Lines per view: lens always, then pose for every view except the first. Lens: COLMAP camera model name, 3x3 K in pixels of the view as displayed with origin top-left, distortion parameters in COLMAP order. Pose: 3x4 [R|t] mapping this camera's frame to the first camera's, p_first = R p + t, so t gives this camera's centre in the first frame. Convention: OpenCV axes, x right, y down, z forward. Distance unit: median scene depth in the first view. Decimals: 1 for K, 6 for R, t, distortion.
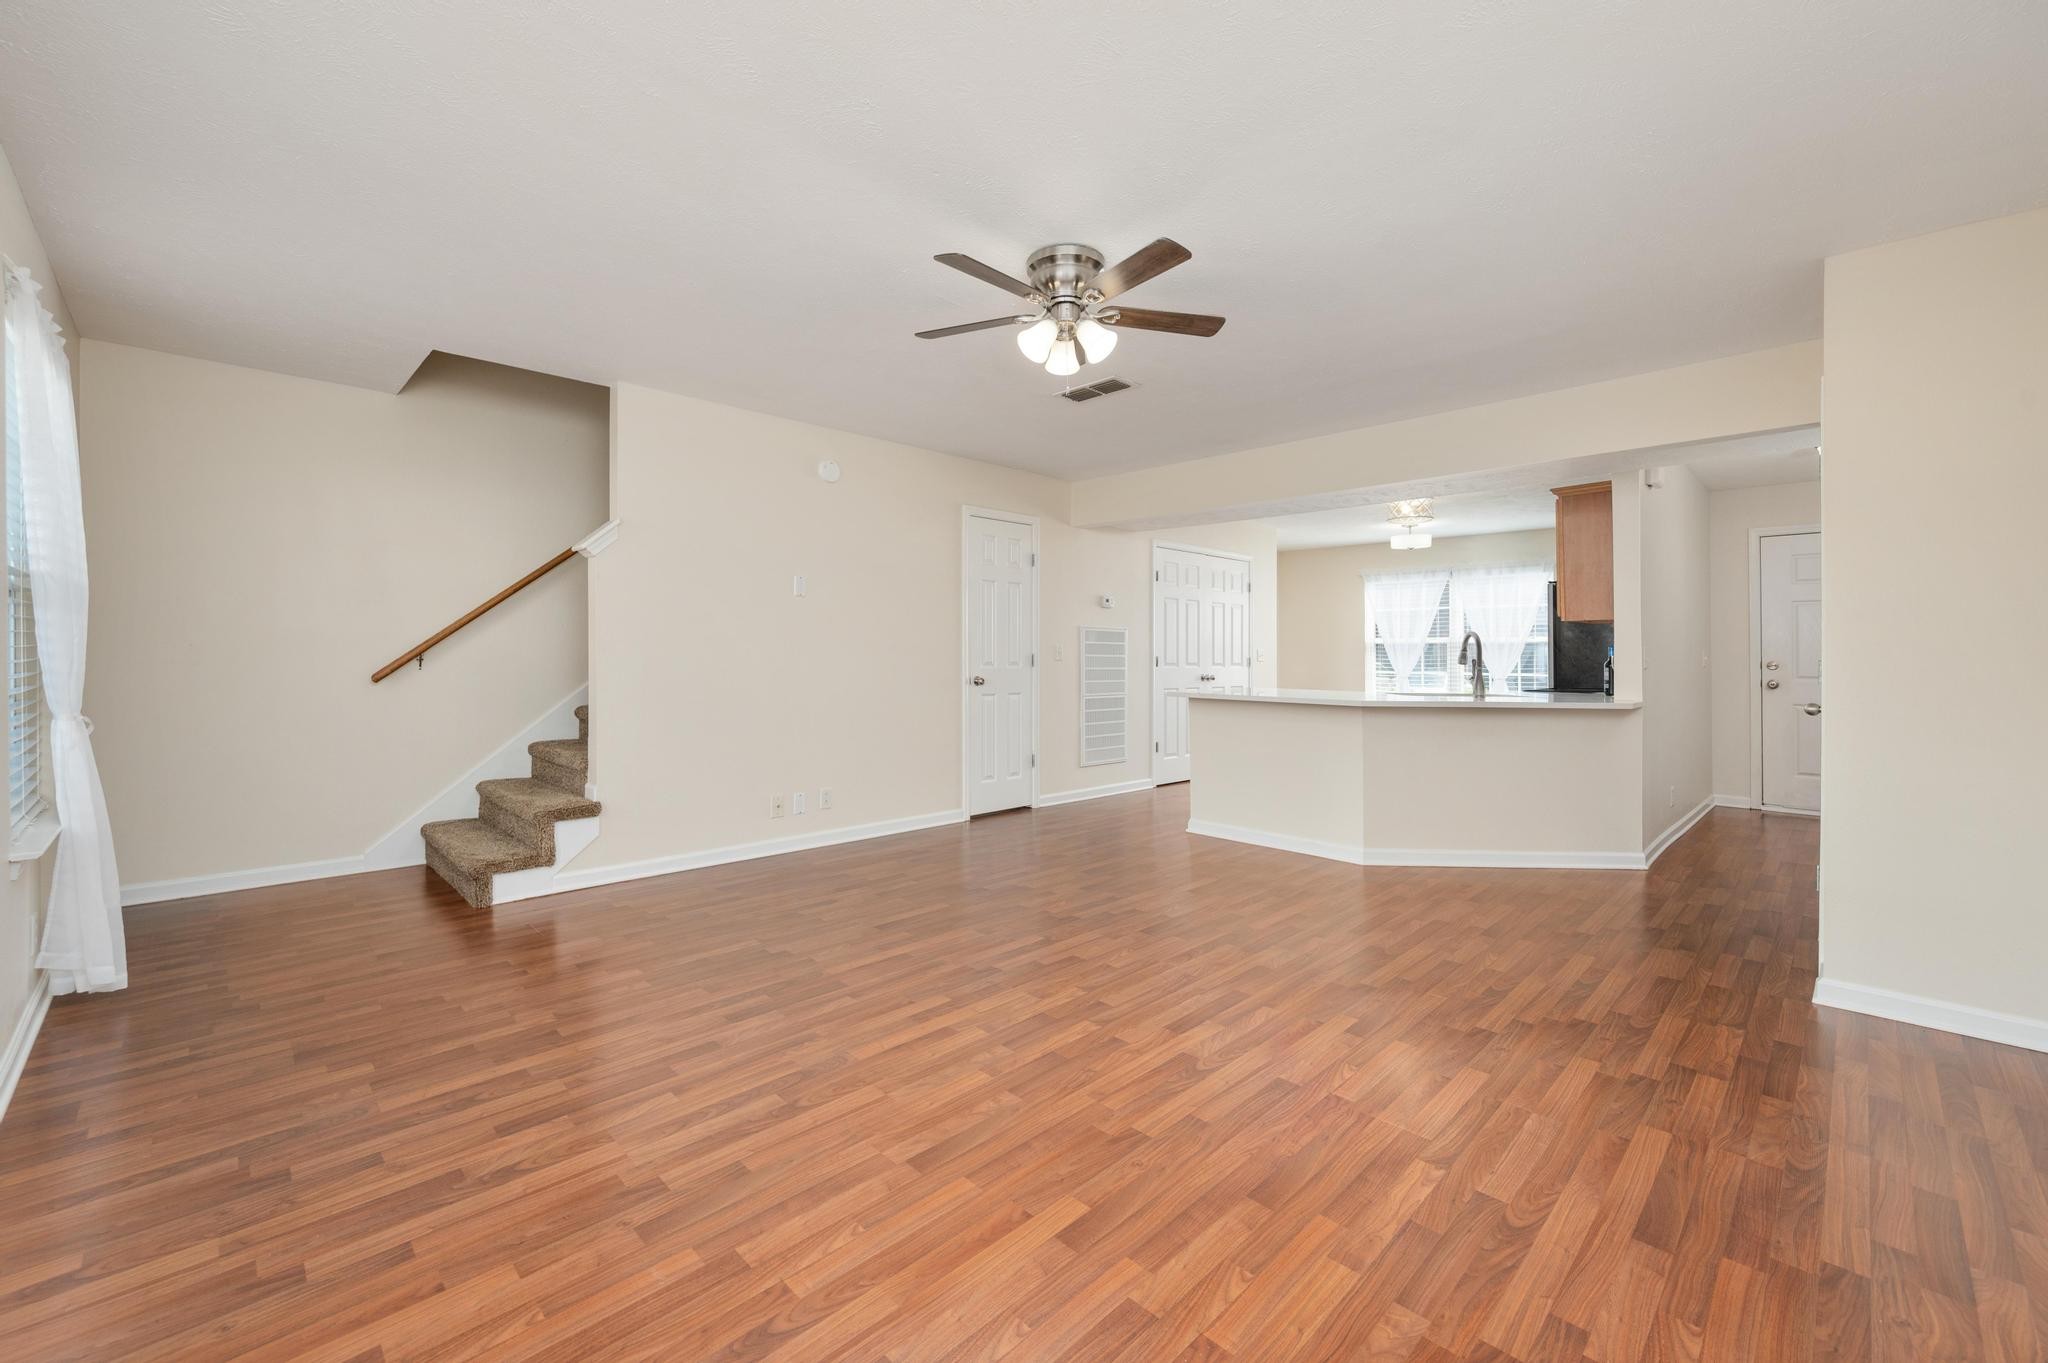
lens RADIAL K [[830.9, 0, 995.6], [0, 830.9, 650.8], [0, 0, 1]] dist [0.001086, 0.000127]
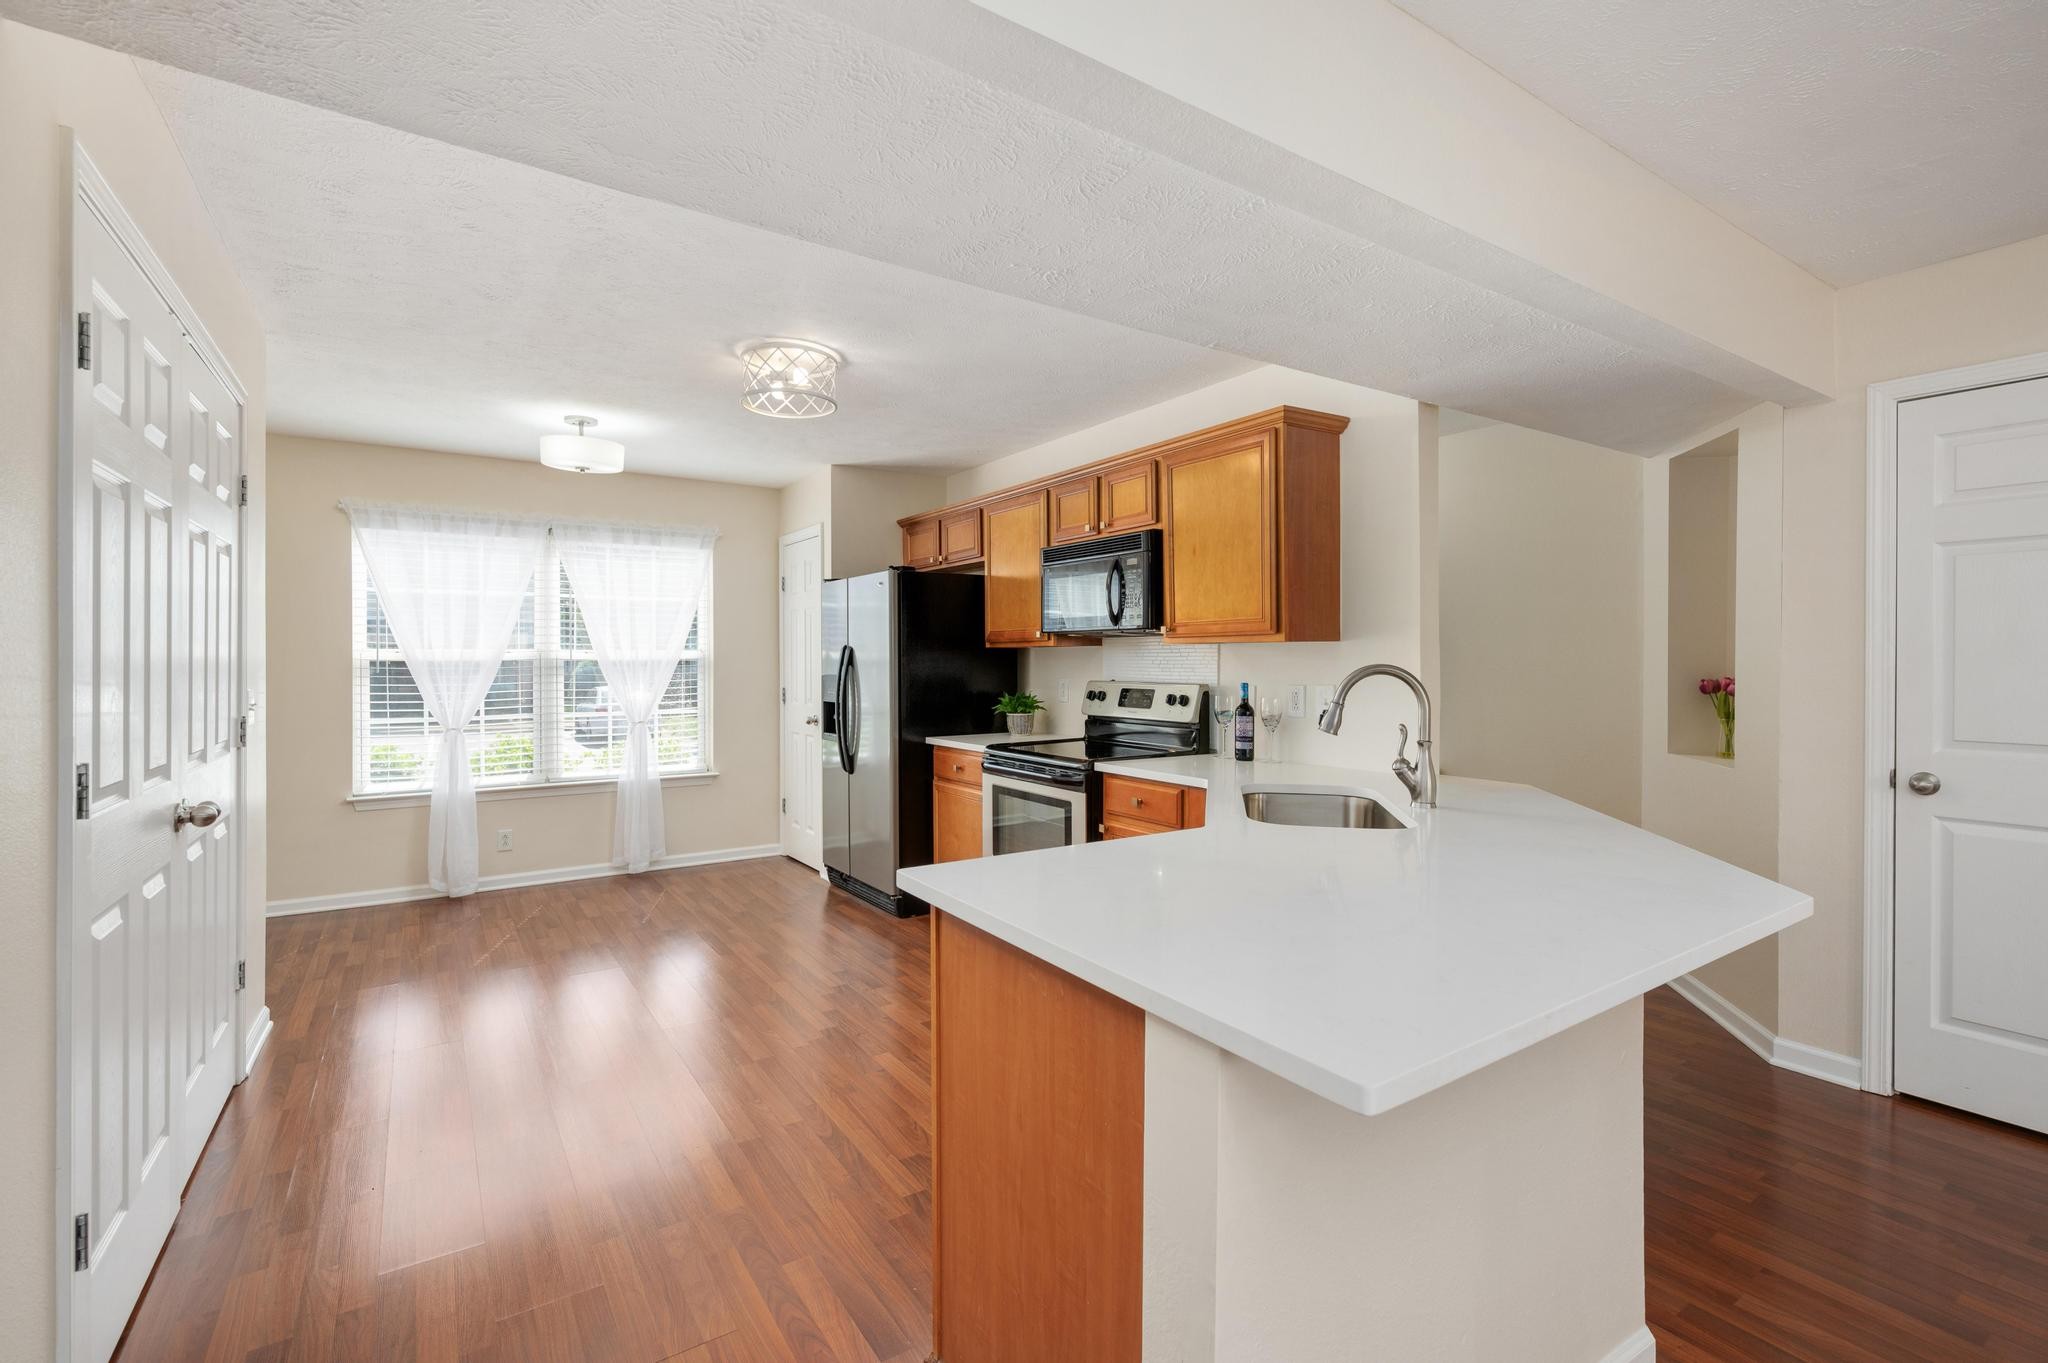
lens RADIAL K [[911.0, 0, 1023.5], [0, 911.0, 674.2], [0, 0, 1]] dist [-0.002953, -0.000673]
pose [[0.173739, -0.023077, 0.984521, 0.072521], [-0.002277, 0.999713, 0.023835, -0.056284], [-0.984789, -0.006382, 0.173636, 2.137004]]
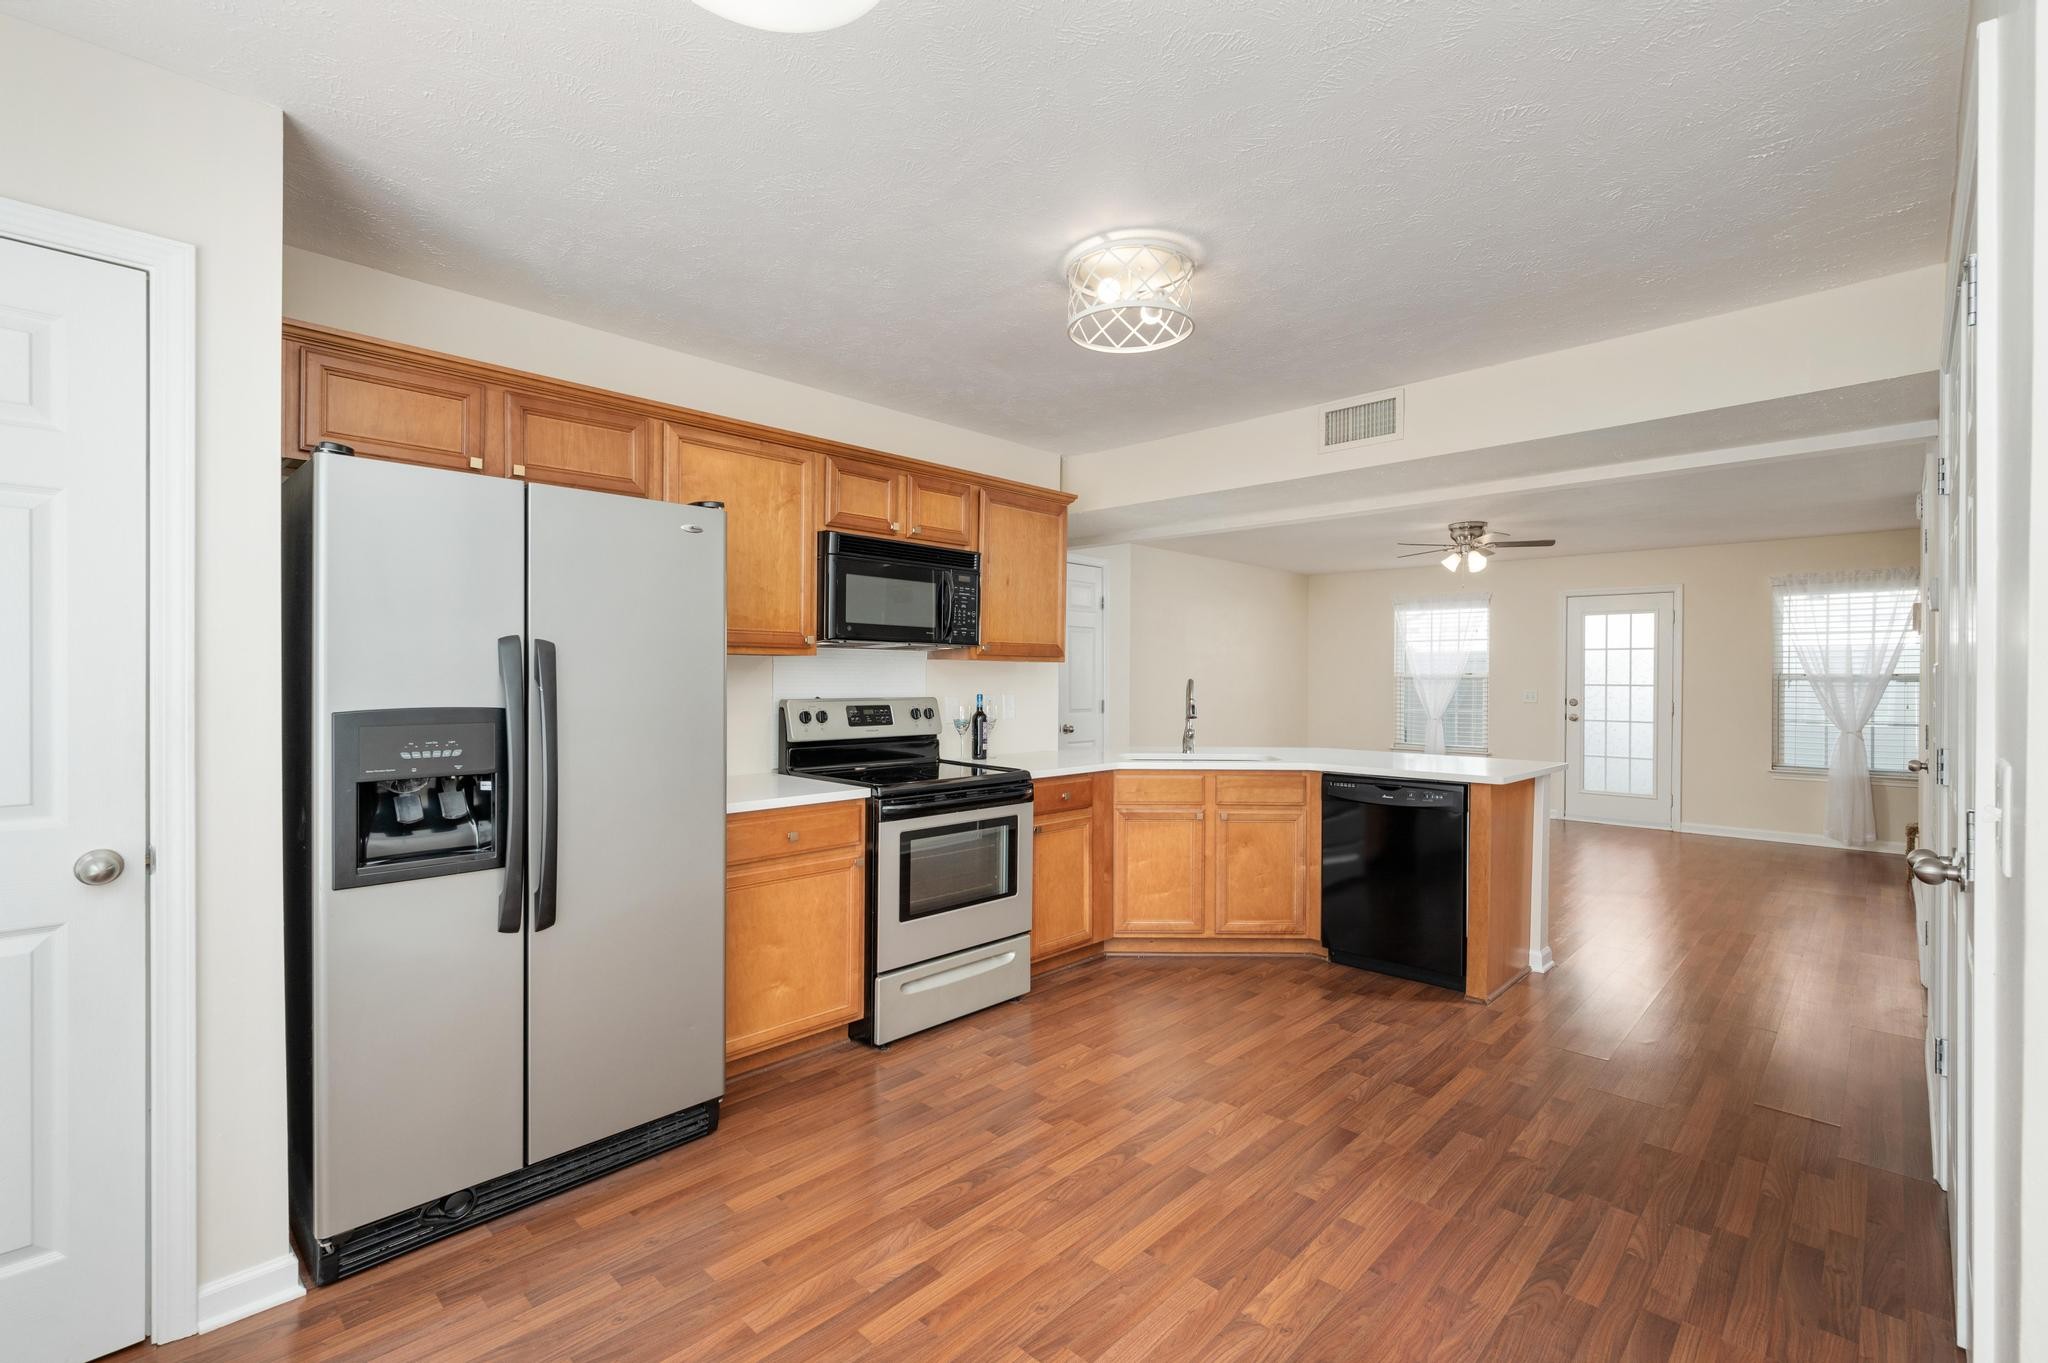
lens RADIAL K [[900.5, 0, 1022.2], [0, 900.5, 691.0], [0, 0, 1]] dist [0.001651, 0.000329]
pose [[-0.999075, -0.014933, -0.040328, 1.518416], [-0.015466, 0.999797, 0.012934, -0.038859], [0.040127, 0.013546, -0.999103, 3.717836]]
